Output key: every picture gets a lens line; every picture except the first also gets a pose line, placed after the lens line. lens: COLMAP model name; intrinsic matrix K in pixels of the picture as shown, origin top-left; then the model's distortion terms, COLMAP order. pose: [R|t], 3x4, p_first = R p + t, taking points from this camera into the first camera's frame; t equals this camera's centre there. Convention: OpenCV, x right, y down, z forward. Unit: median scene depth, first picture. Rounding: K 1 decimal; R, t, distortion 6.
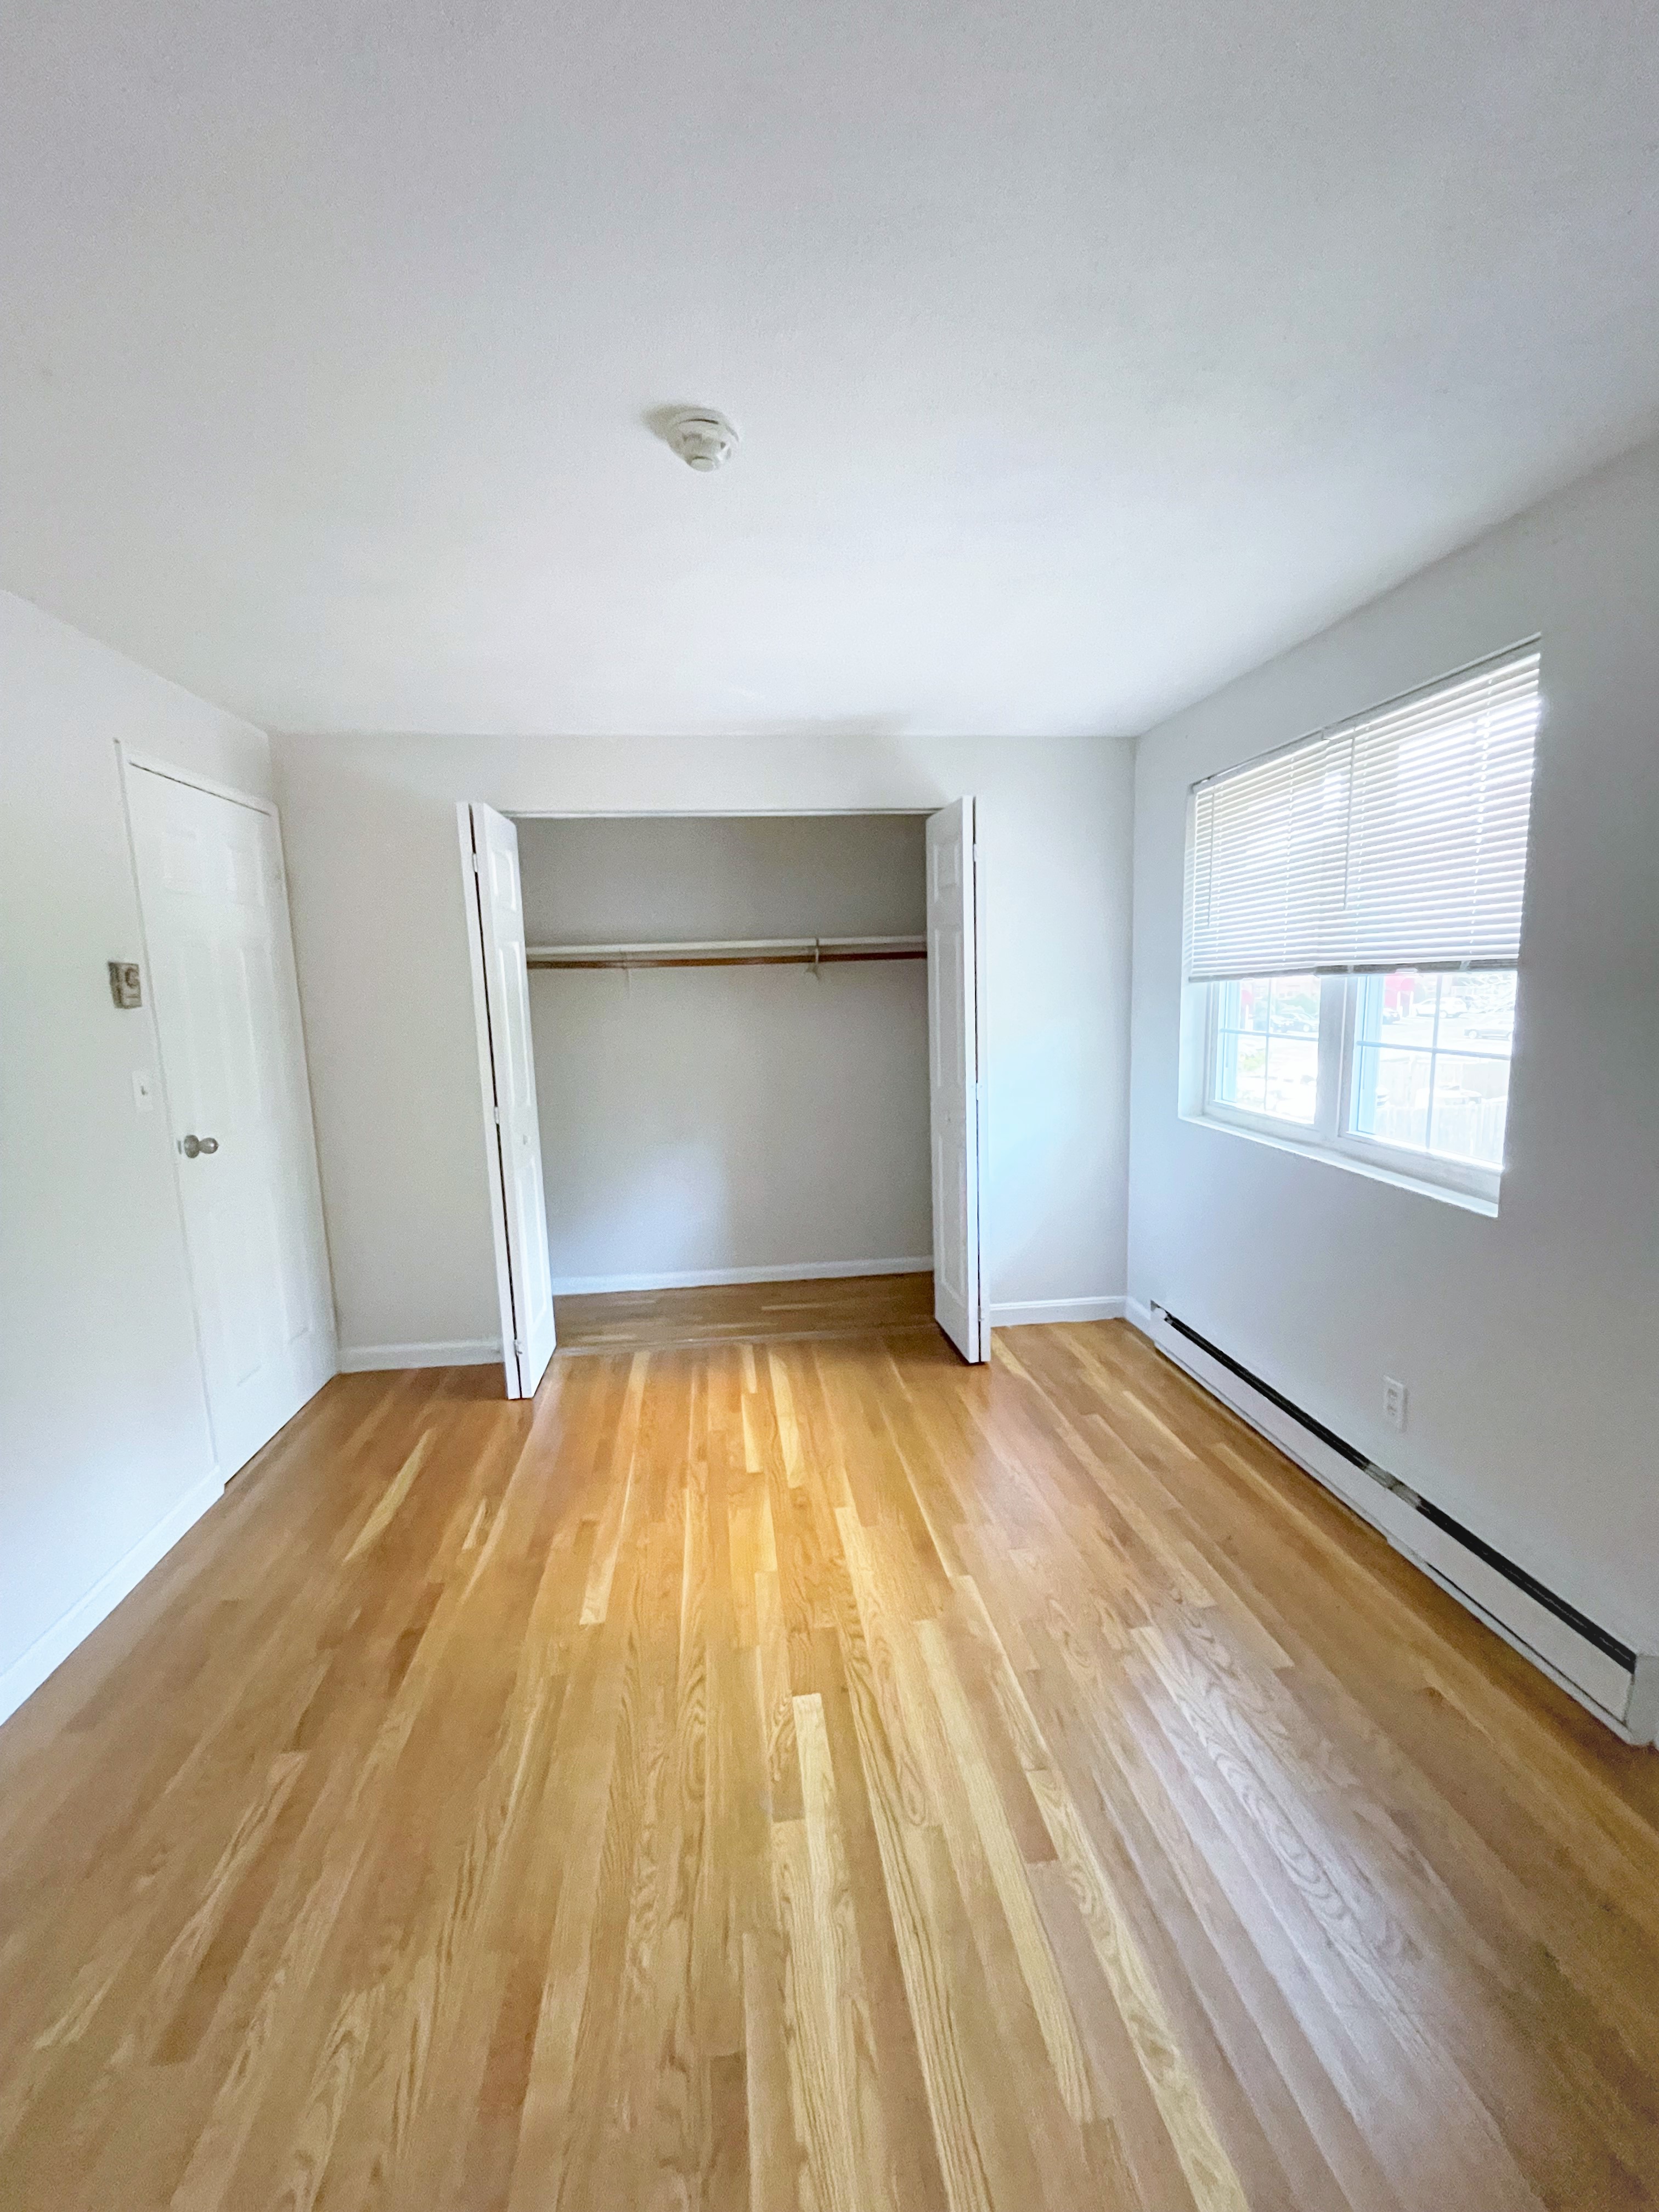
lens RADIAL K [[905.3, 0, 829.5], [0, 905.3, 1106.0], [0, 0, 1]] dist [0.000798, -0.000130]
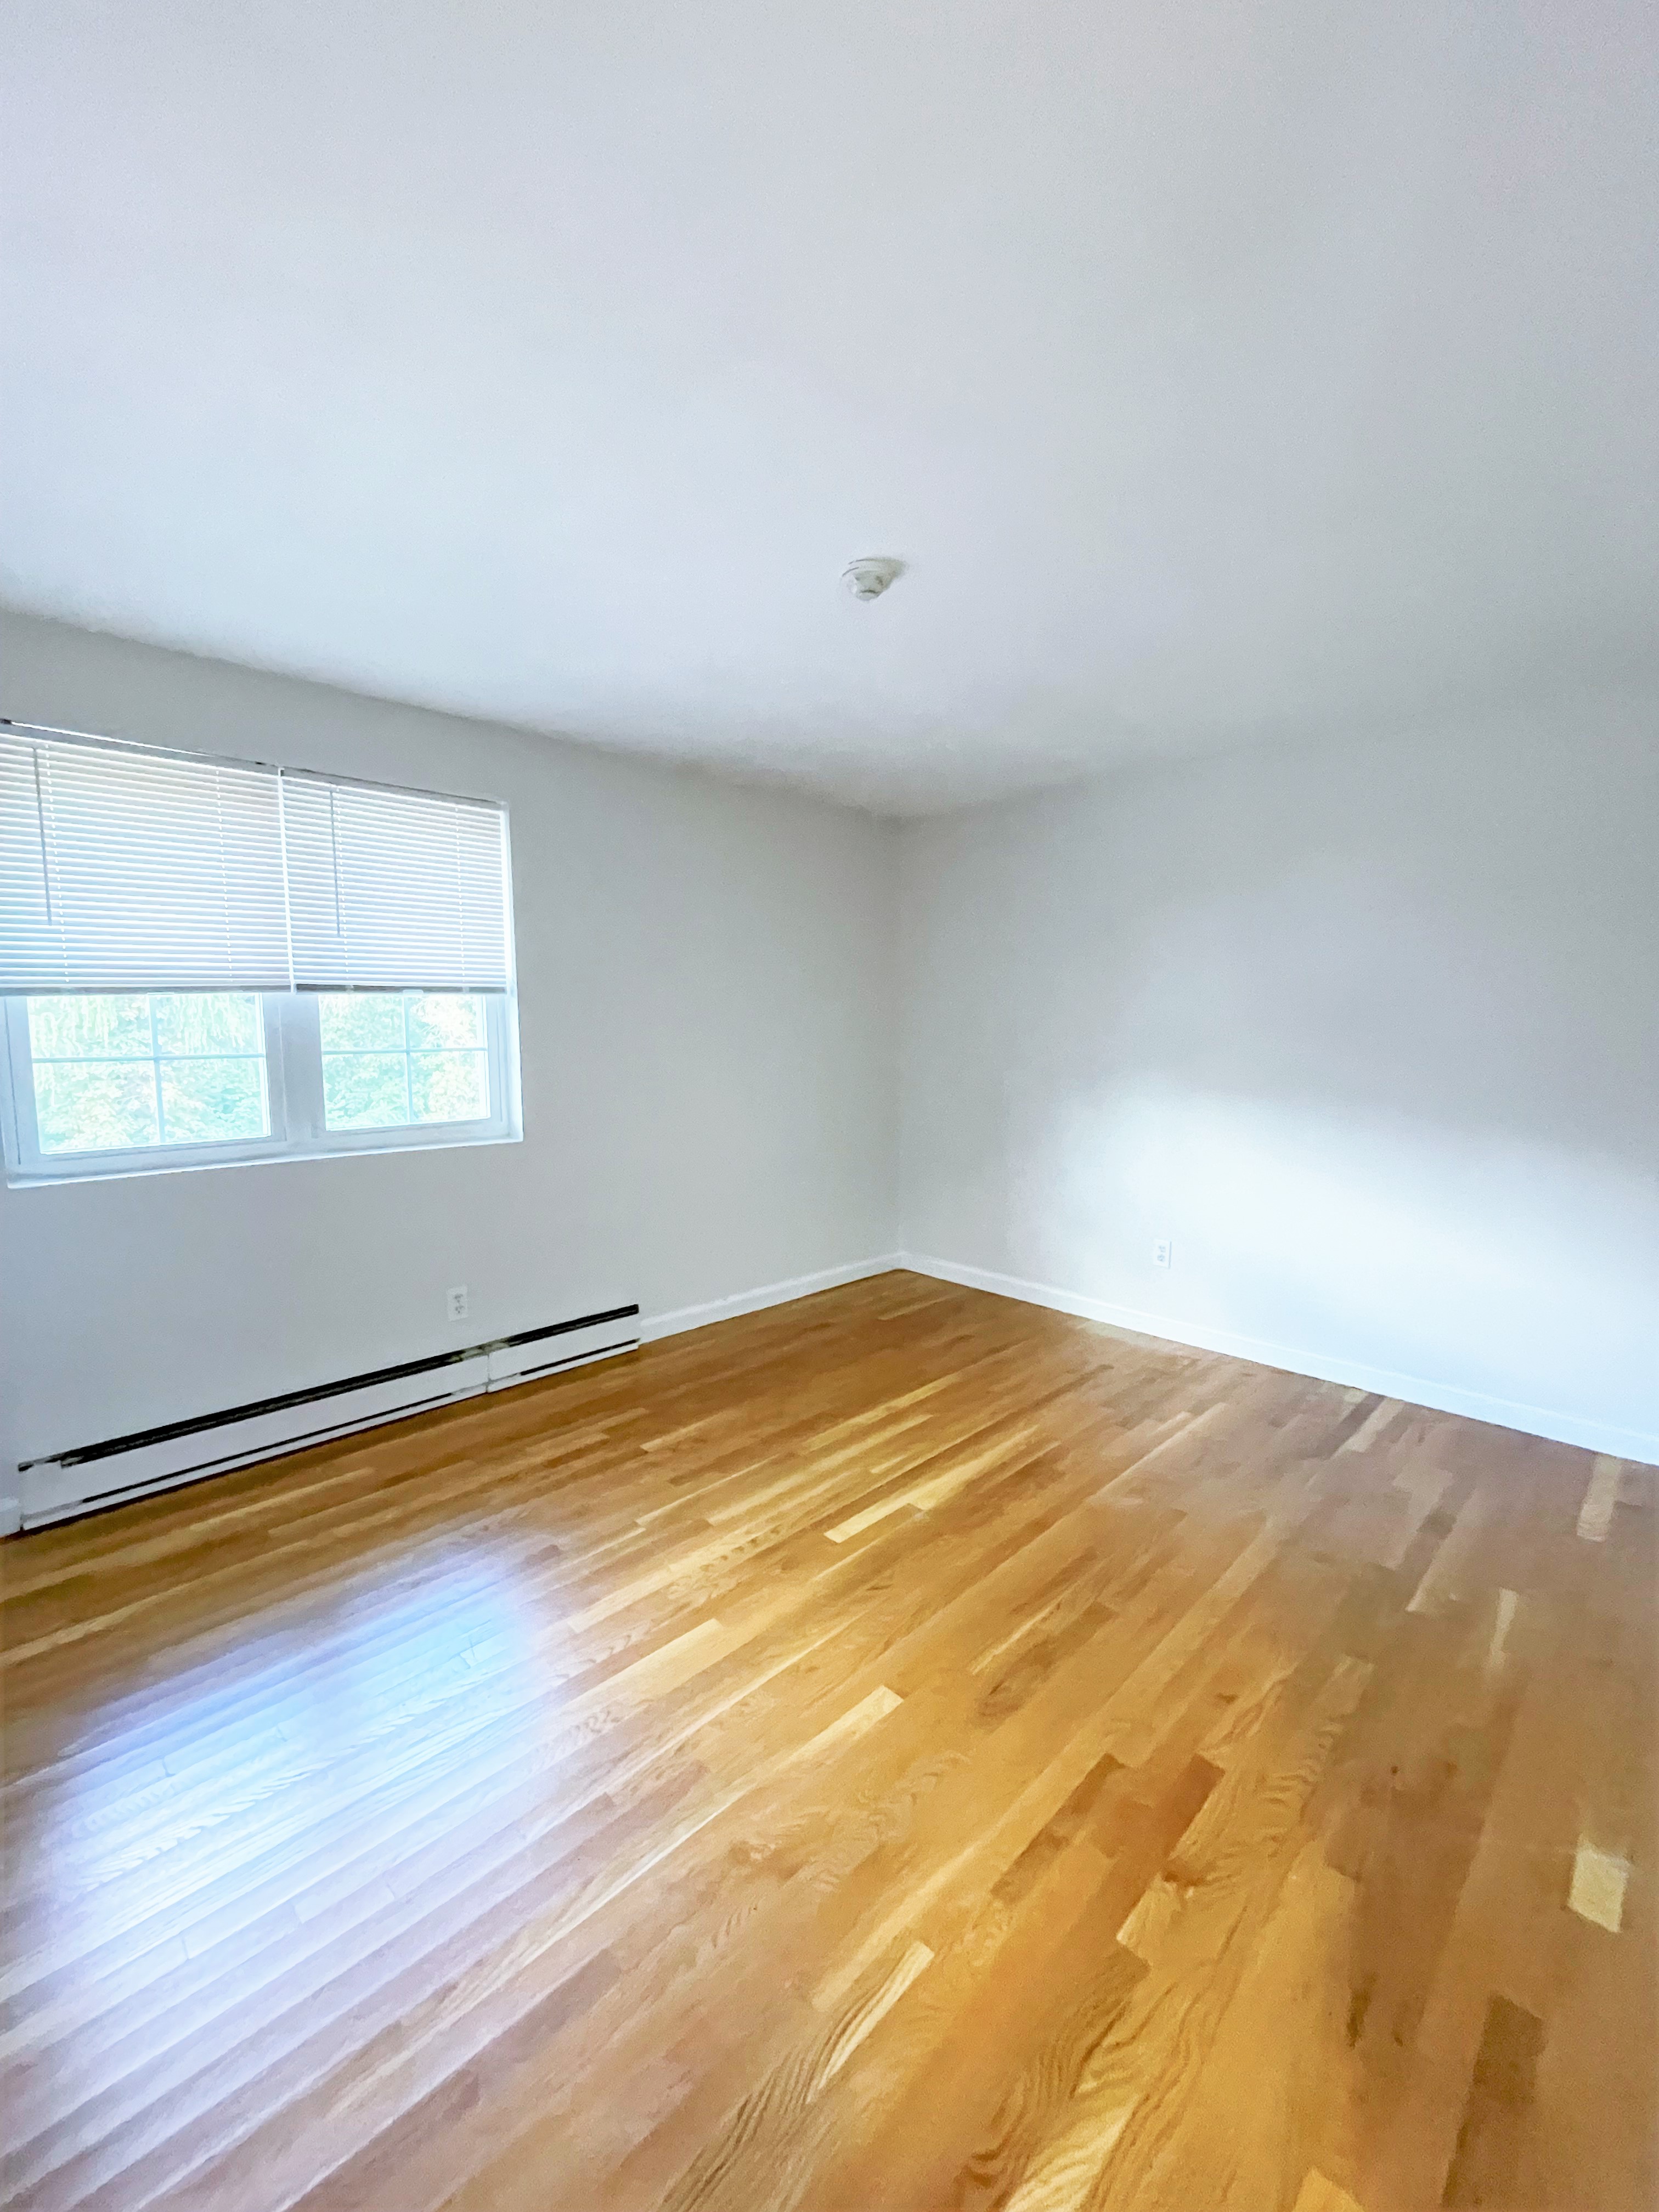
lens RADIAL K [[905.3, 0, 829.5], [0, 905.3, 1106.0], [0, 0, 1]] dist [0.000798, -0.000130]
pose [[-0.610262, -0.055438, 0.790258, -0.819816], [0.123831, 0.978611, 0.164278, -0.127090], [-0.782462, 0.198111, -0.590344, 1.345777]]
